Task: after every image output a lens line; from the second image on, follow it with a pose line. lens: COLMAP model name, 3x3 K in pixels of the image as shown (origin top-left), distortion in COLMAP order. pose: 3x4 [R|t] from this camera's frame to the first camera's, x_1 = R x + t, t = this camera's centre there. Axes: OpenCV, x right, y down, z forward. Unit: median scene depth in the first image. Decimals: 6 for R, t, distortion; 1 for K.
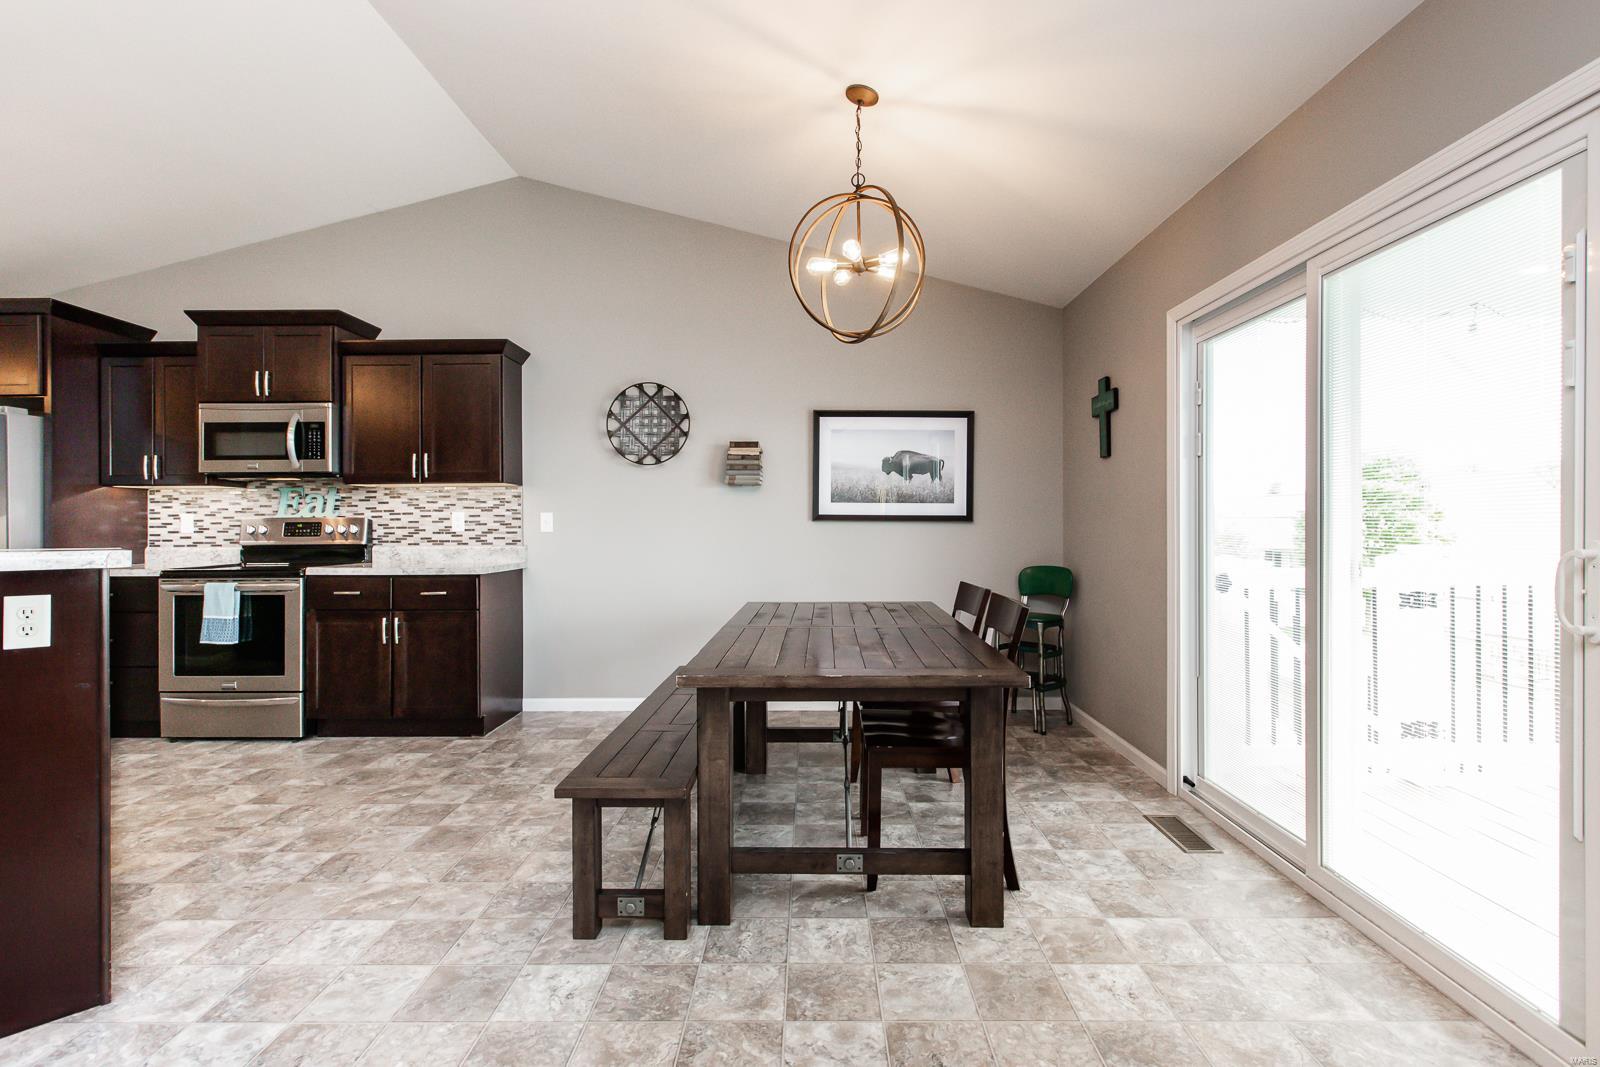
lens RADIAL K [[754.0, 0, 799.9], [0, 754.0, 529.3], [0, 0, 1]] dist [-0.001012, -0.000346]
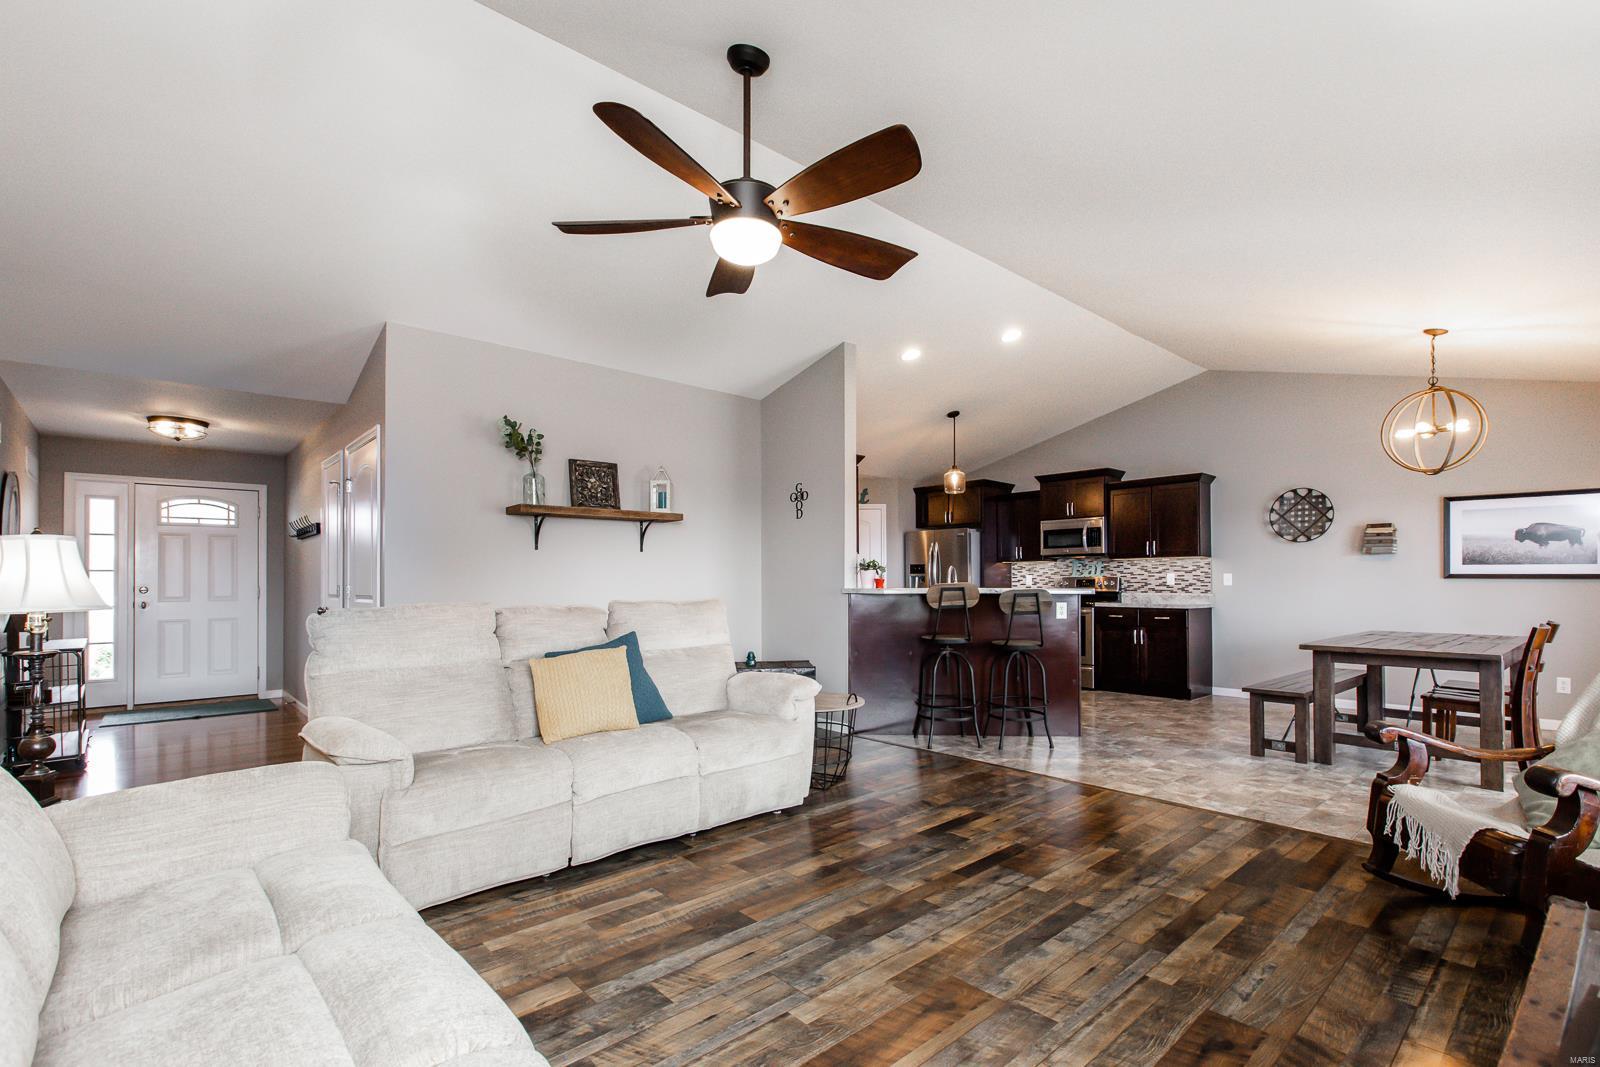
lens RADIAL K [[736.9, 0, 803.3], [0, 736.9, 570.5], [0, 0, 1]] dist [-0.001526, -0.000440]
pose [[0.677938, -0.008459, -0.735070, 0.213728], [-0.007415, 0.999804, -0.018344, 0.007269], [0.735081, 0.017887, 0.677743, -0.758470]]
